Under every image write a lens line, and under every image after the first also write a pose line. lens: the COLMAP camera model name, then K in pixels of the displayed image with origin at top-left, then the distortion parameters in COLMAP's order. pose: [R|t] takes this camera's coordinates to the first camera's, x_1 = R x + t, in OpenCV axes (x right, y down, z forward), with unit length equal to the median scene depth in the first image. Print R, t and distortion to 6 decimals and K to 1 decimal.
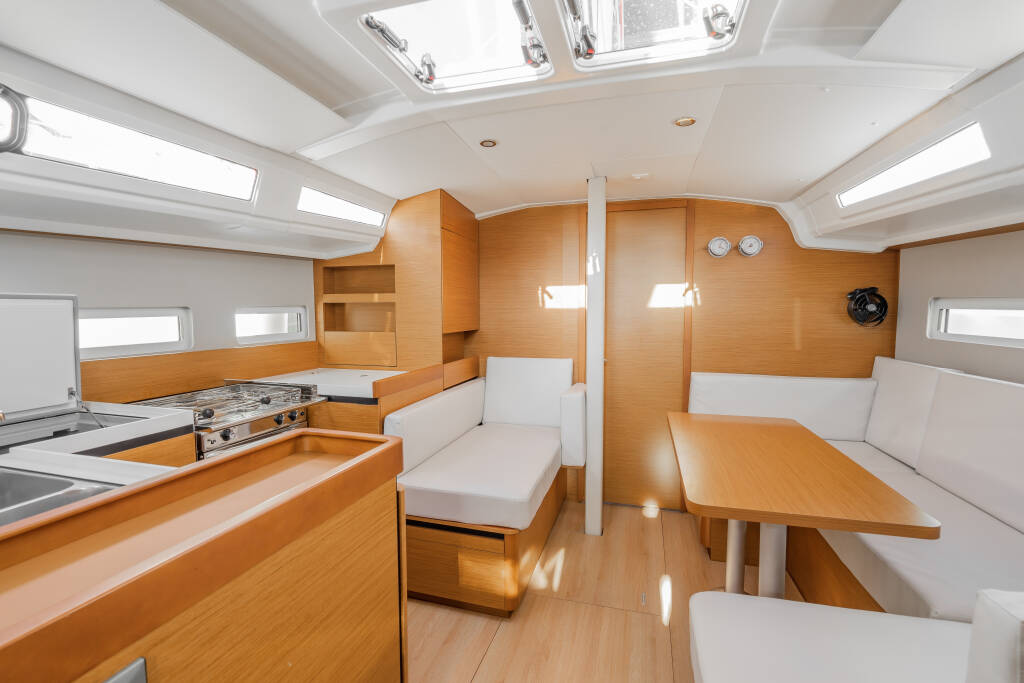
lens RADIAL K [[478.9, 0, 485.6], [0, 478.9, 341.8], [0, 0, 1]] dist [-0.000530, 0.000369]
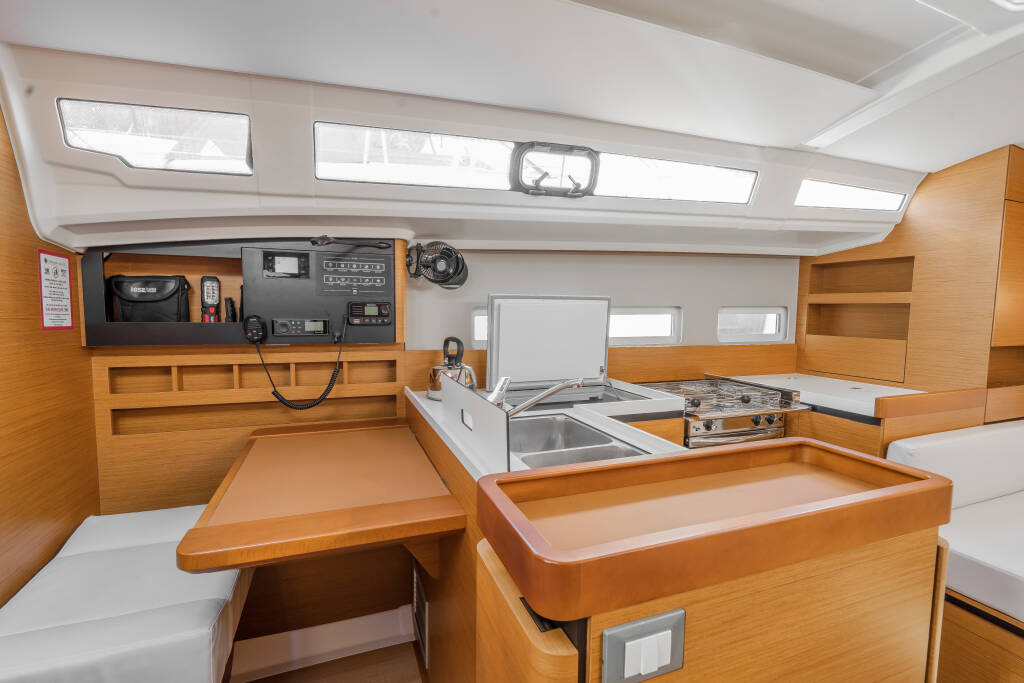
lens RADIAL K [[461.0, 0, 512.0], [0, 461.0, 341.5], [0, 0, 1]] dist [0.000459, 0.000798]
pose [[0.632972, 0.066944, -0.771275, -0.034137], [-0.065736, 0.997304, 0.032615, 0.001066], [0.771379, 0.030056, 0.635666, -0.010201]]
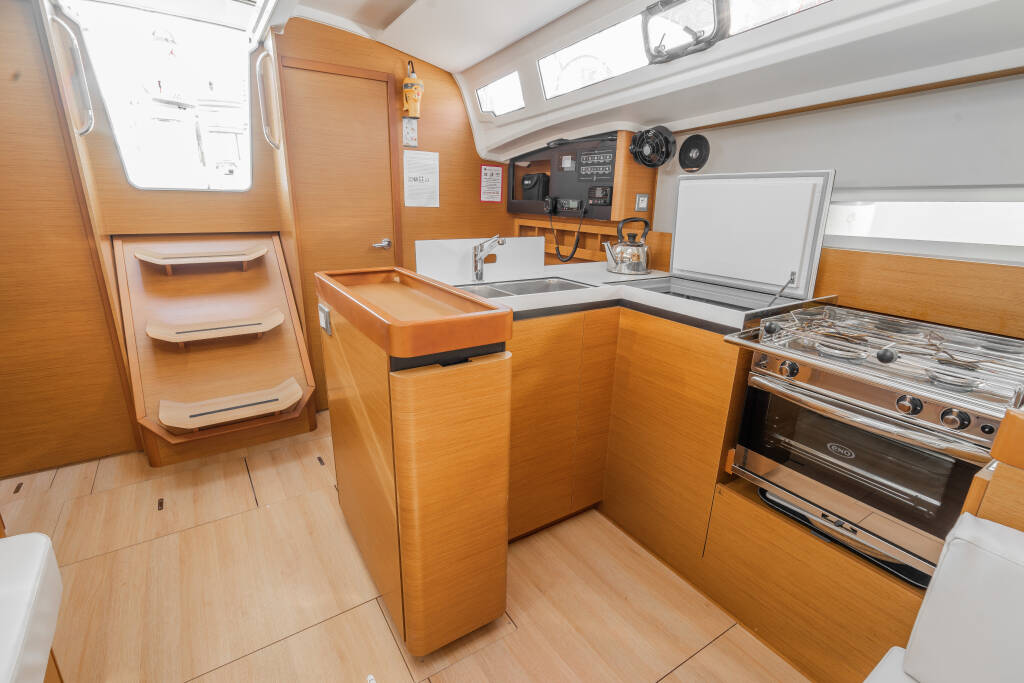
lens RADIAL K [[461.0, 0, 512.0], [0, 461.0, 341.5], [0, 0, 1]] dist [0.000459, 0.000798]
pose [[-0.610270, 0.223129, -0.760121, 0.208503], [-0.076723, 0.938356, 0.337047, -0.036840], [0.788469, 0.264009, -0.555532, 0.940445]]
